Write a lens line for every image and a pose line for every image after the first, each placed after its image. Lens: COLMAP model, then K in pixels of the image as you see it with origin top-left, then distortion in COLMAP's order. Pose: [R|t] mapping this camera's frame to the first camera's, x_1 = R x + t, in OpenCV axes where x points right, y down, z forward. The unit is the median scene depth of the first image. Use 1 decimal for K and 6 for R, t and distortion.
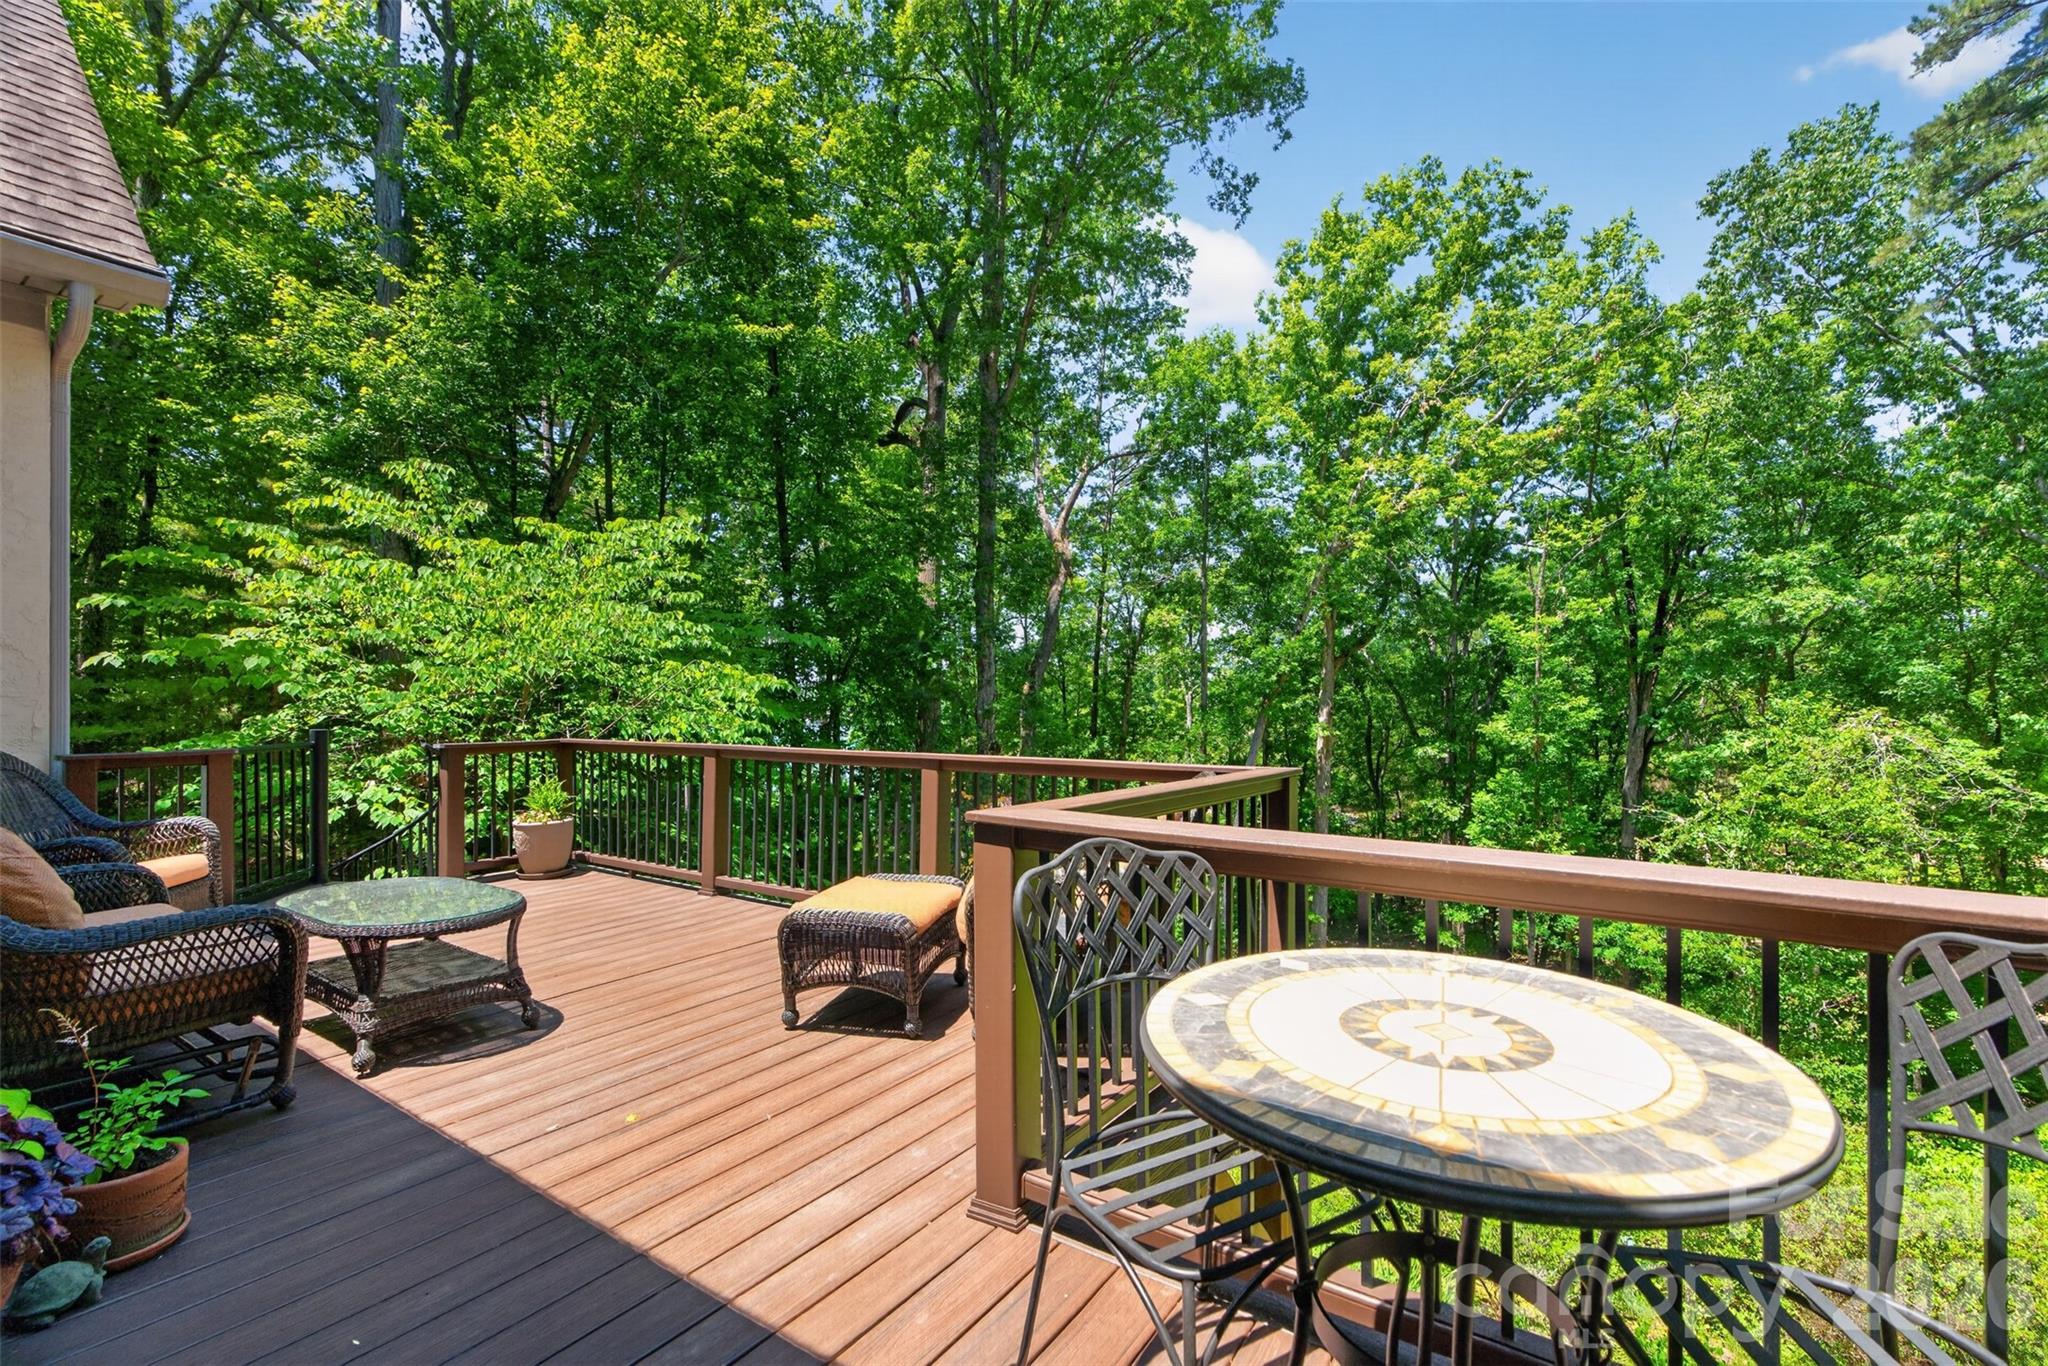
lens RADIAL K [[947.3, 0, 1021.2], [0, 947.3, 687.3], [0, 0, 1]] dist [-0.011702, -0.000590]
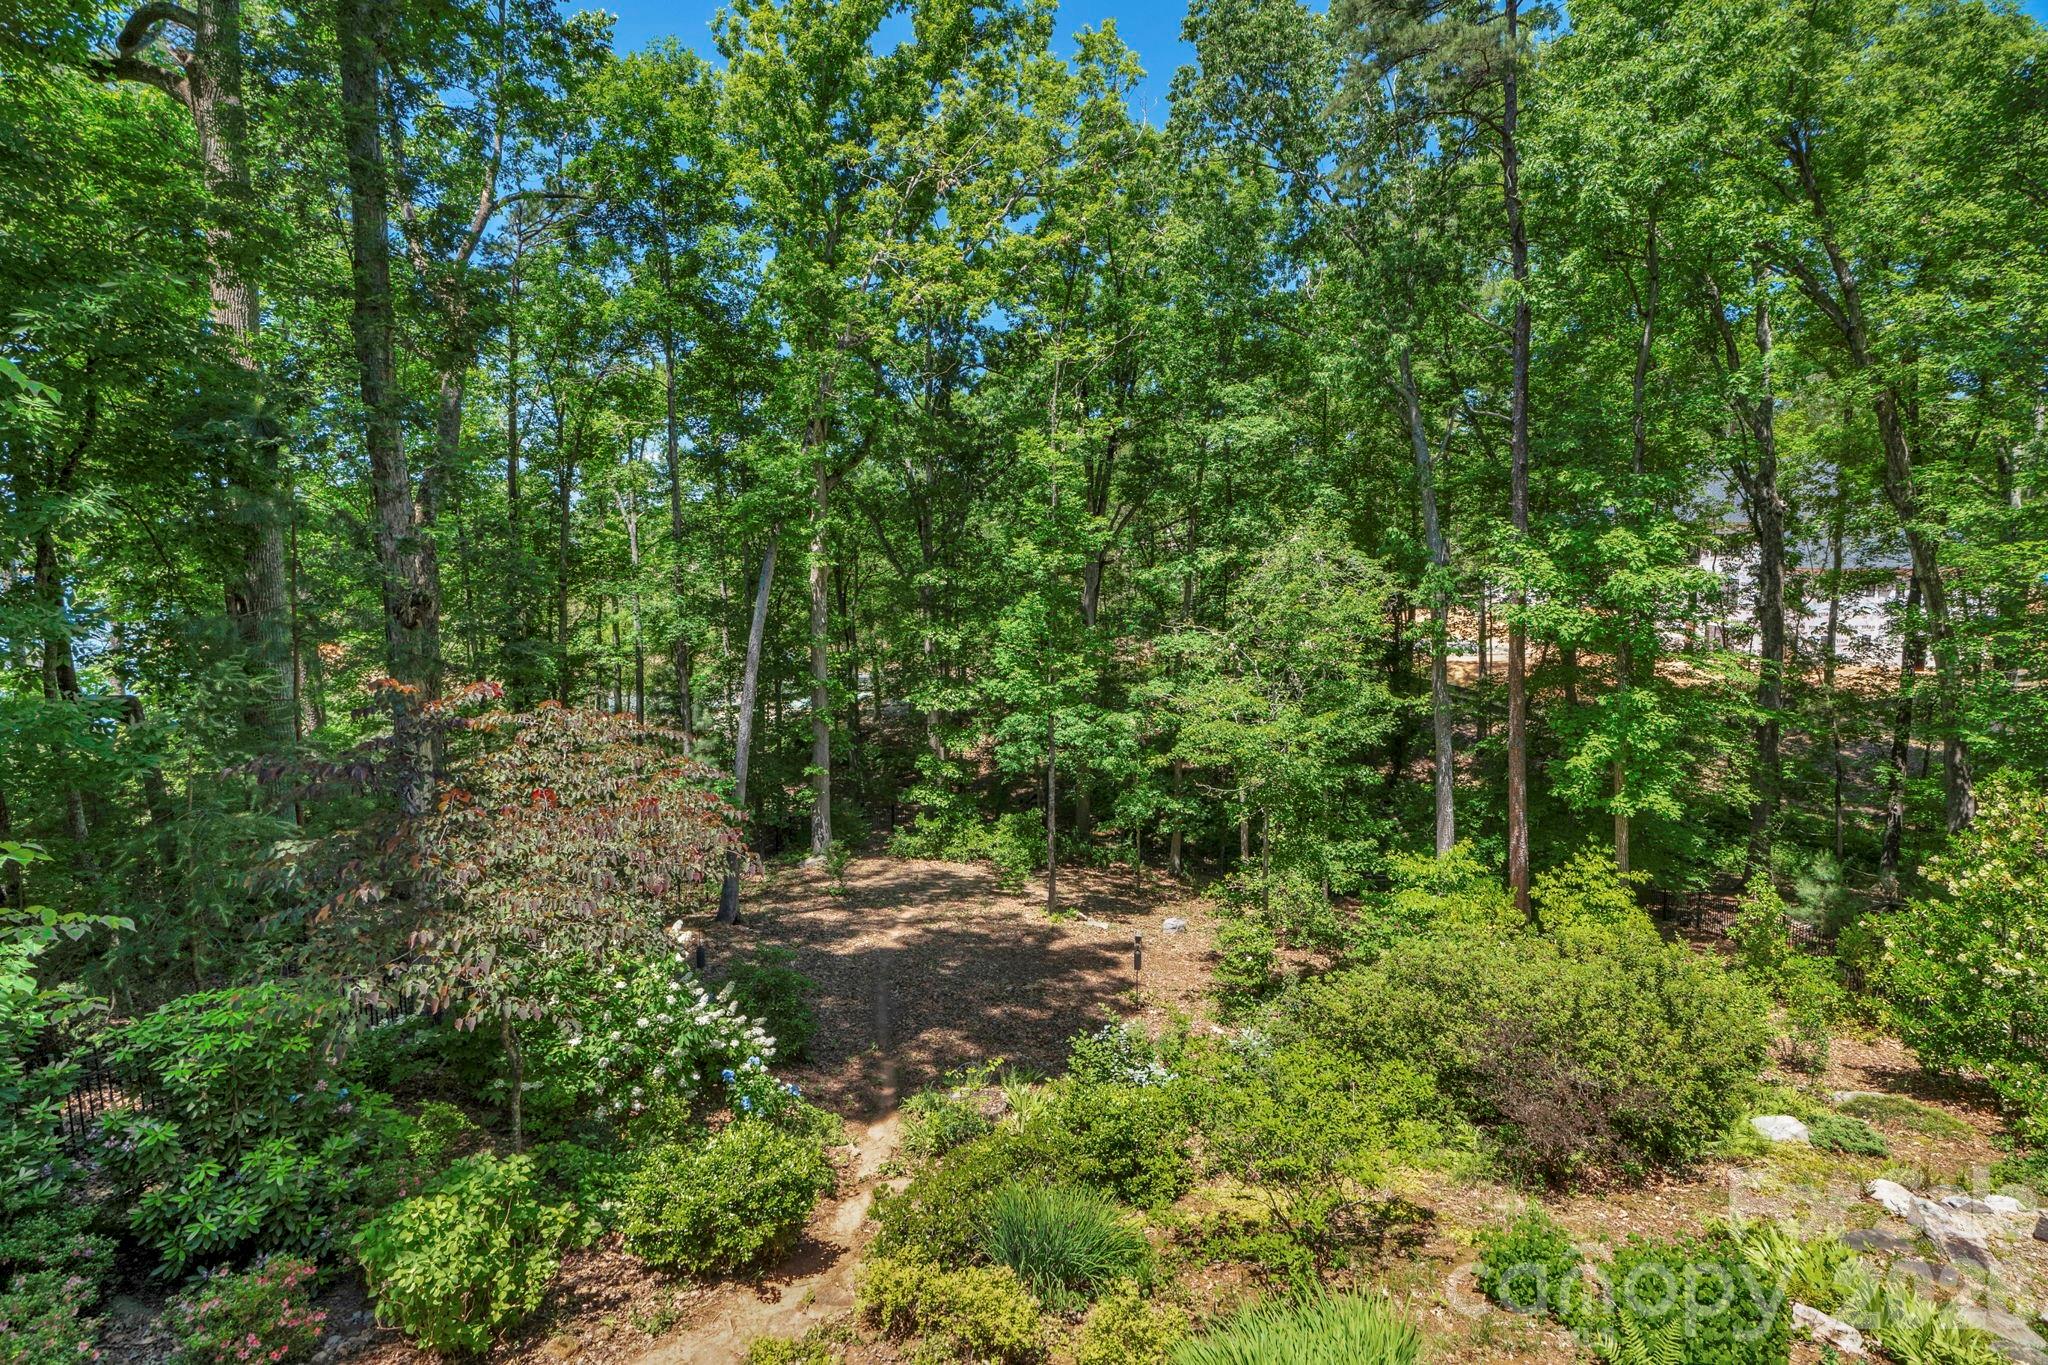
lens RADIAL K [[947.3, 0, 1036.2], [0, 947.3, 636.7], [0, 0, 1]] dist [-0.011702, -0.000590]
pose [[0.810015, -0.081104, 0.580773, -0.038868], [0.008462, 0.991903, 0.126715, 0.006566], [-0.586348, -0.097727, 0.804143, 0.173334]]
